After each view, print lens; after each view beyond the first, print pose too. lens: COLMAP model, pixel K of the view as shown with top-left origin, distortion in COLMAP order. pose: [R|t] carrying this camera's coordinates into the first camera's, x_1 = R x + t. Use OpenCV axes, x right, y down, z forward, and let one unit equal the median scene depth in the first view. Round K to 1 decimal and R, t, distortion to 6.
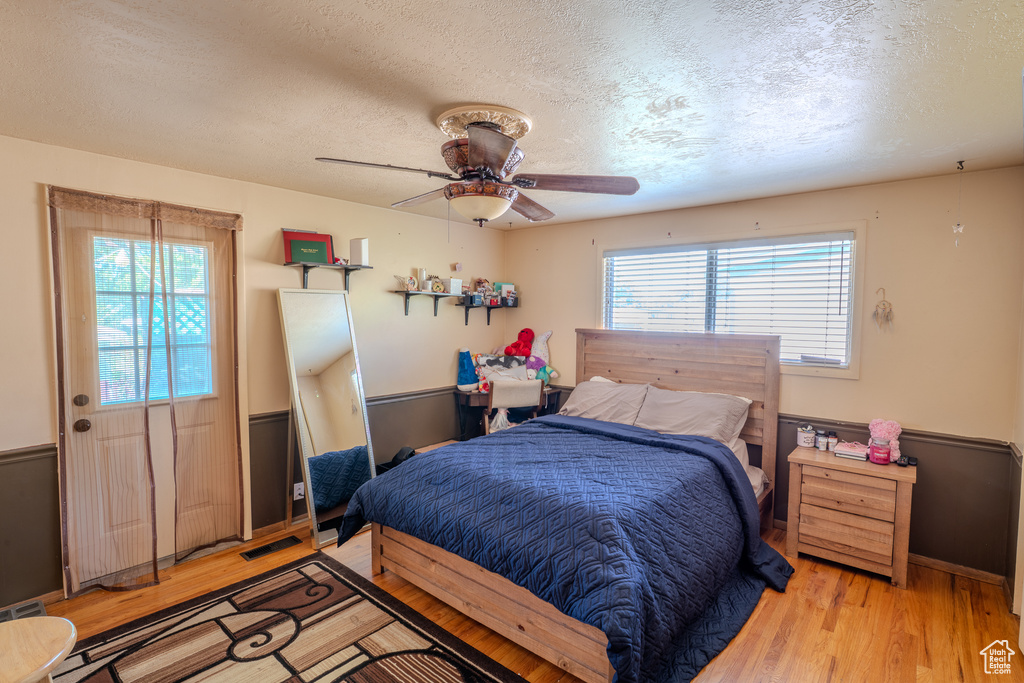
lens RADIAL K [[492.8, 0, 512.0], [0, 492.8, 341.5], [0, 0, 1]] dist [-0.003294, -0.000454]
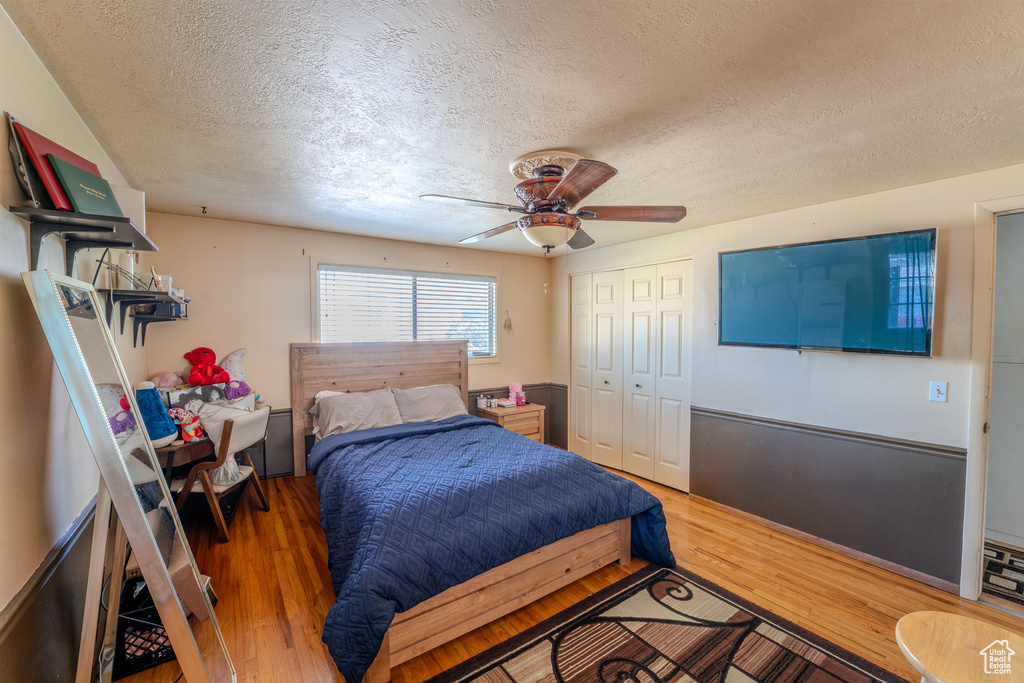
lens RADIAL K [[415.6, 0, 512.0], [0, 415.6, 341.5], [0, 0, 1]] dist [-0.025074, 0.000078]
pose [[0.249254, -0.044699, 0.967406, -0.680208], [0.061696, 0.997638, 0.030200, -0.037763], [-0.966471, 0.052158, 0.251423, 0.552042]]
